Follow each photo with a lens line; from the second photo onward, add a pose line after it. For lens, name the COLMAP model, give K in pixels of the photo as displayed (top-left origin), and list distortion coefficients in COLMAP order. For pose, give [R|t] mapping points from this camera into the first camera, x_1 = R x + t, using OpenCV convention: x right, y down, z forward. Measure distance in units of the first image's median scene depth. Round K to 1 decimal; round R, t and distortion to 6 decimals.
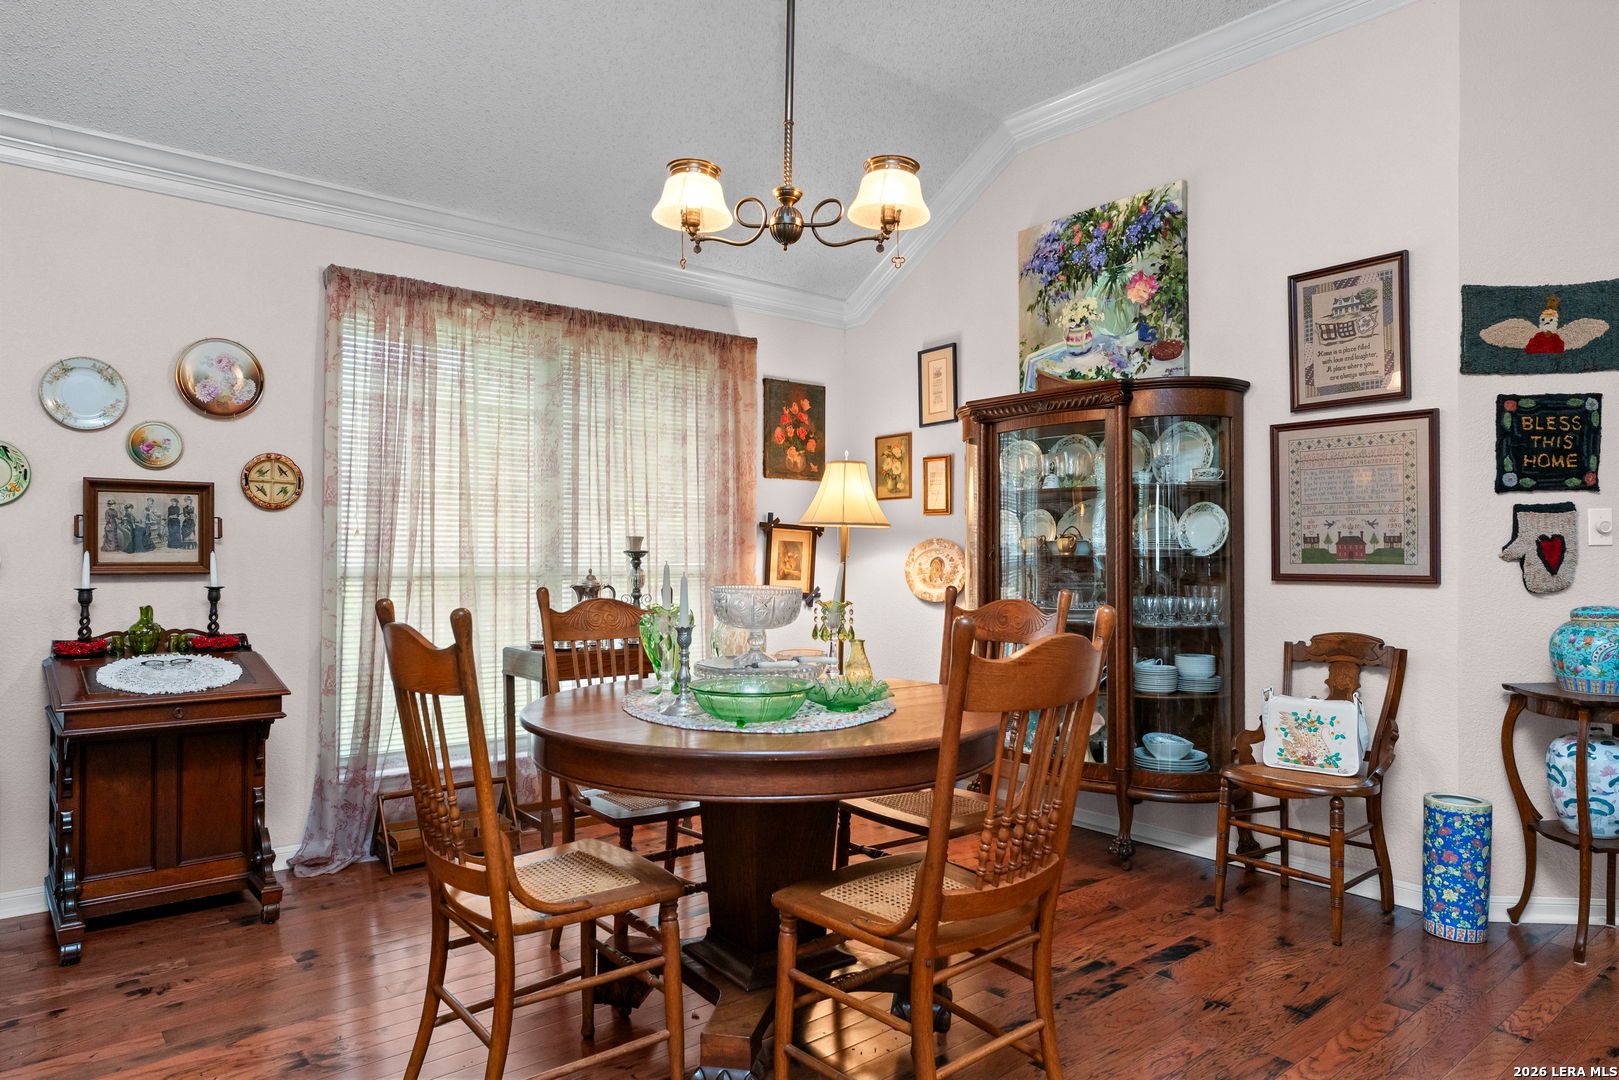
lens RADIAL K [[997.2, 0, 805.2], [0, 997.2, 553.7], [0, 0, 1]] dist [0.000031, -0.002339]
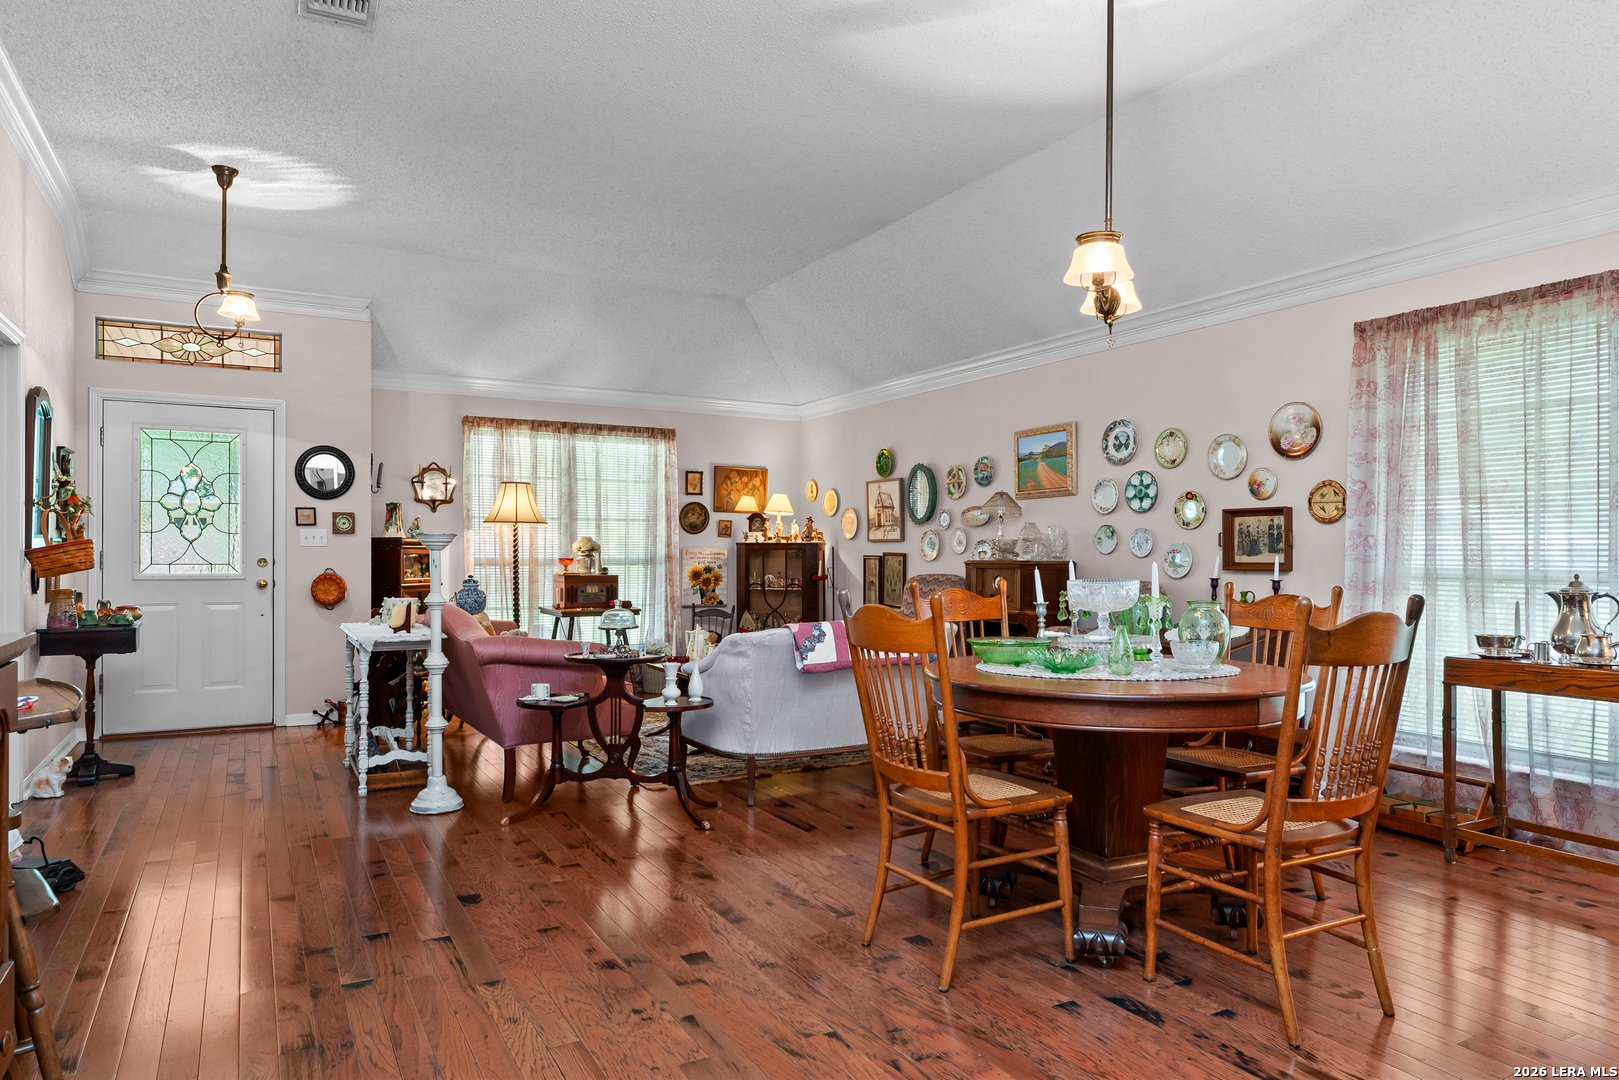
lens RADIAL K [[997.2, 0, 805.2], [0, 997.2, 553.7], [0, 0, 1]] dist [0.000031, -0.002339]
pose [[-0.180107, 0.001025, -0.983646, 0.889569], [0.007498, 0.999972, -0.000331, -0.008781], [0.983618, -0.007435, -0.180110, 0.567407]]
